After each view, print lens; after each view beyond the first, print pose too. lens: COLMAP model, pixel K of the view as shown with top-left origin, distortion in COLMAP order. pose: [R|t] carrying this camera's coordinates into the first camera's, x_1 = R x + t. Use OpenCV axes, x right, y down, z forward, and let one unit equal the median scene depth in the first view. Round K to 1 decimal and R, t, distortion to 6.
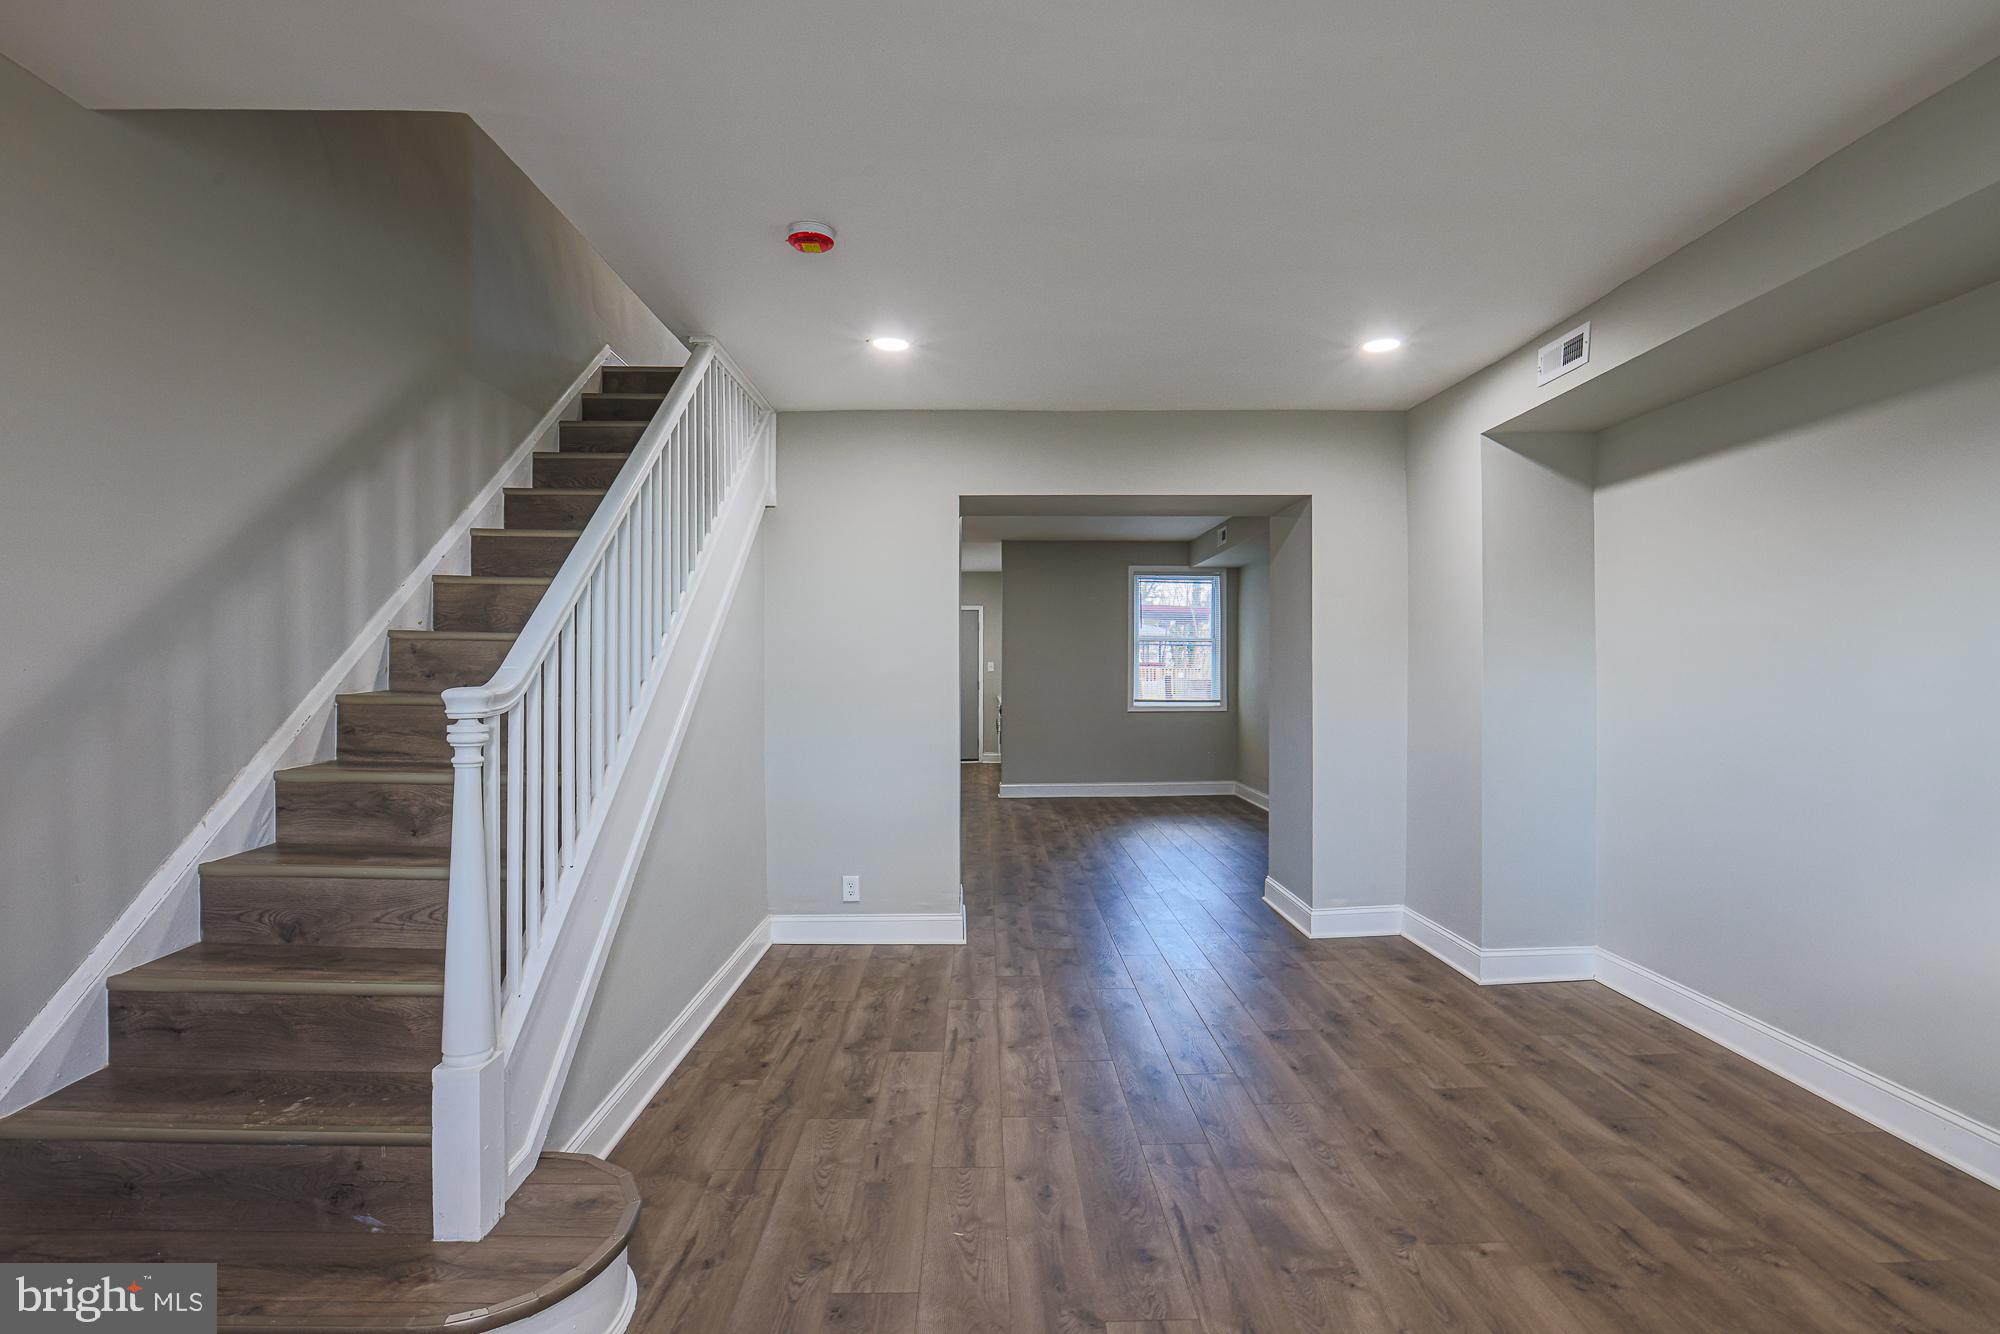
lens RADIAL K [[945.6, 0, 997.5], [0, 945.6, 665.6], [0, 0, 1]] dist [-0.053297, 0.020440]
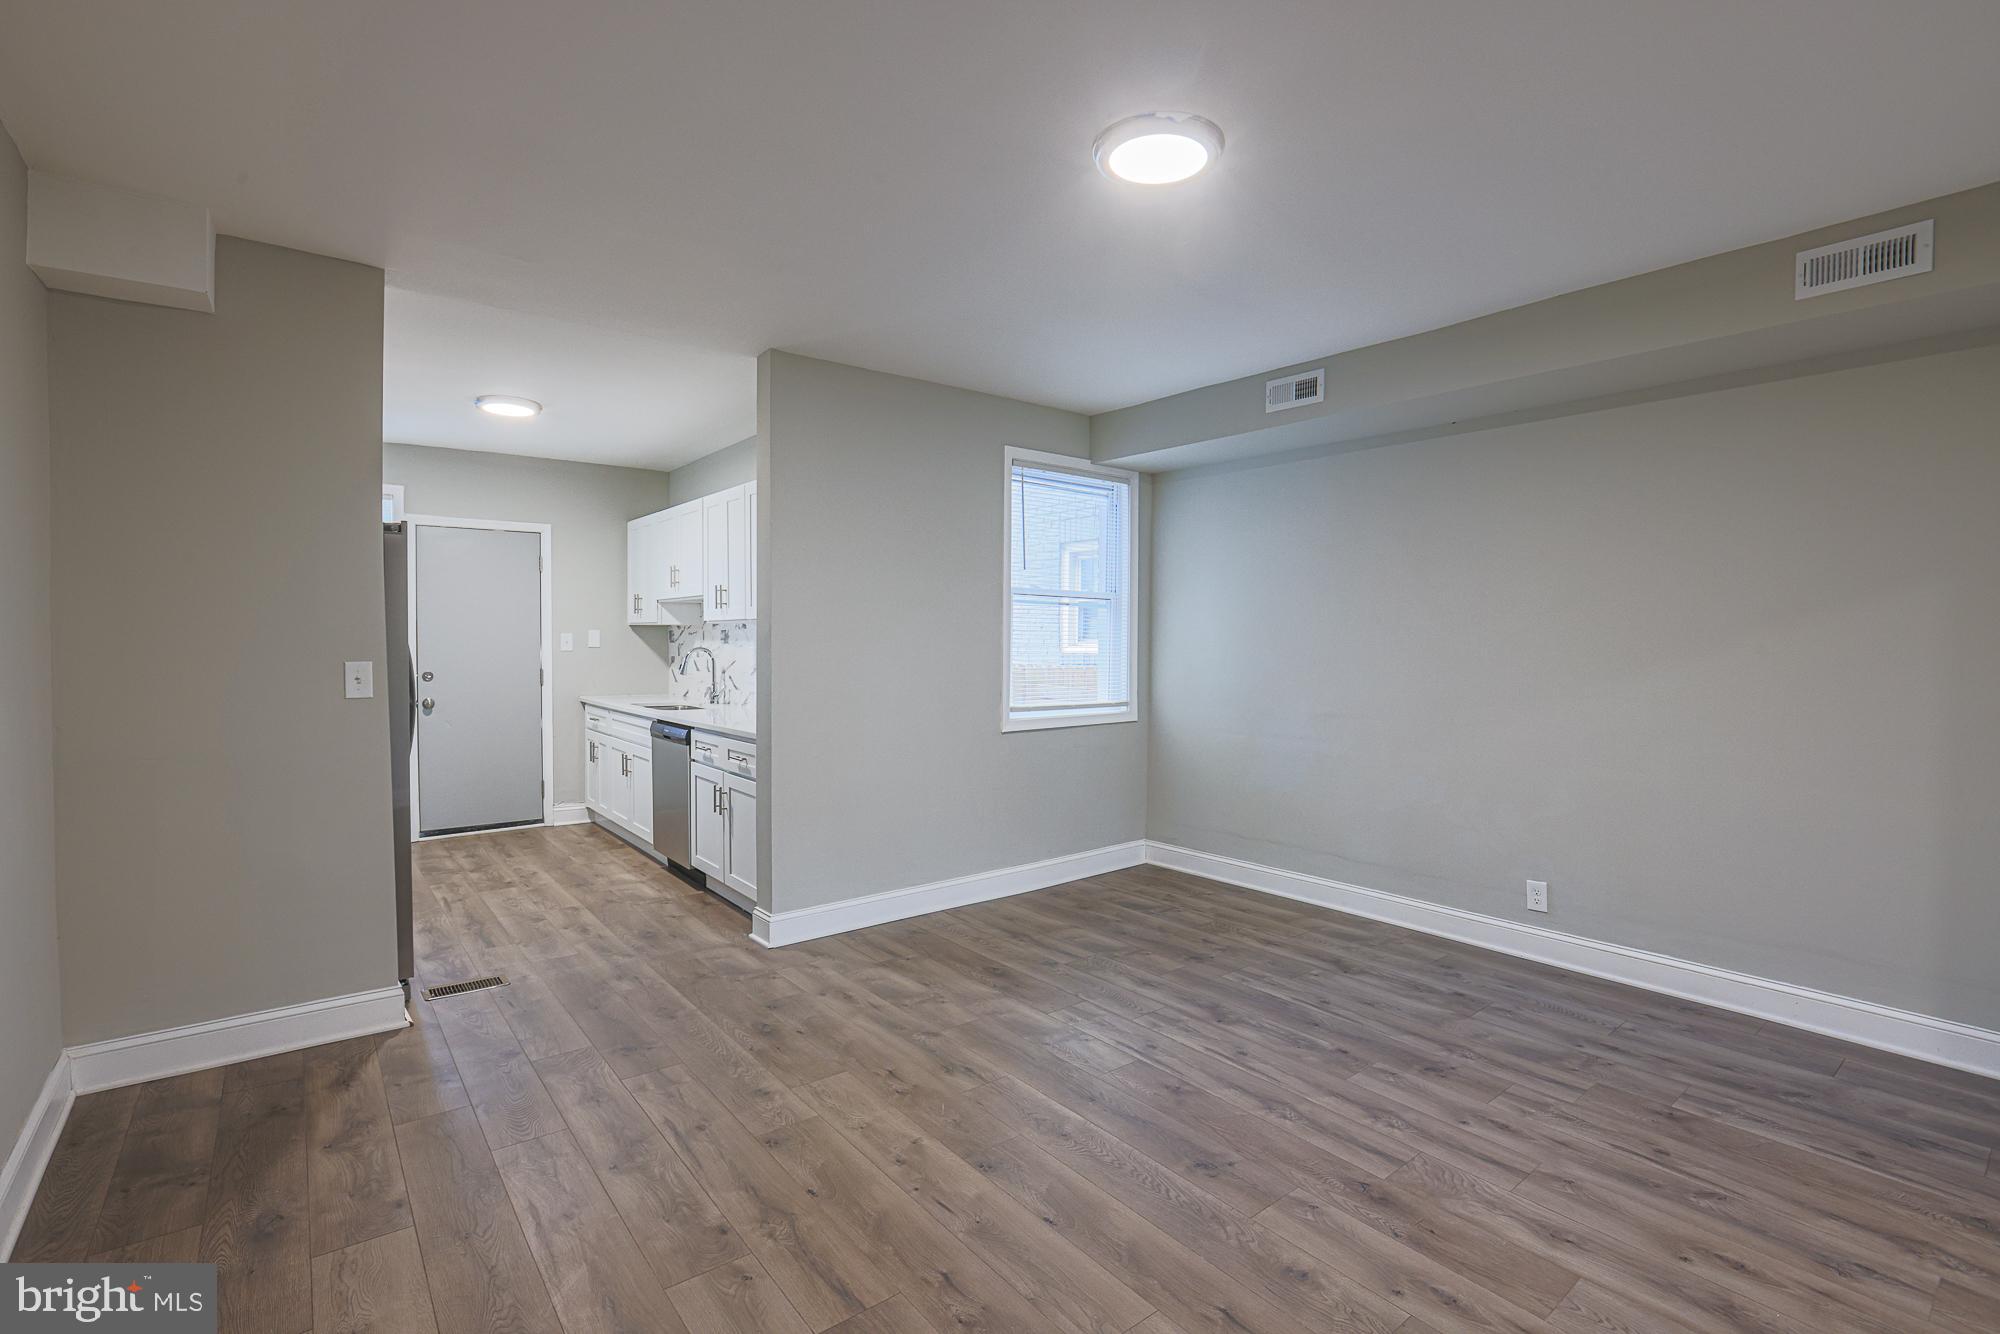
lens RADIAL K [[917.9, 0, 1009.5], [0, 917.9, 666.5], [0, 0, 1]] dist [-0.052874, 0.019587]
pose [[0.787381, -0.014335, 0.616300, -0.544786], [-0.004285, 0.999578, 0.028724, -0.002703], [-0.616452, -0.025258, 0.786987, 2.006297]]
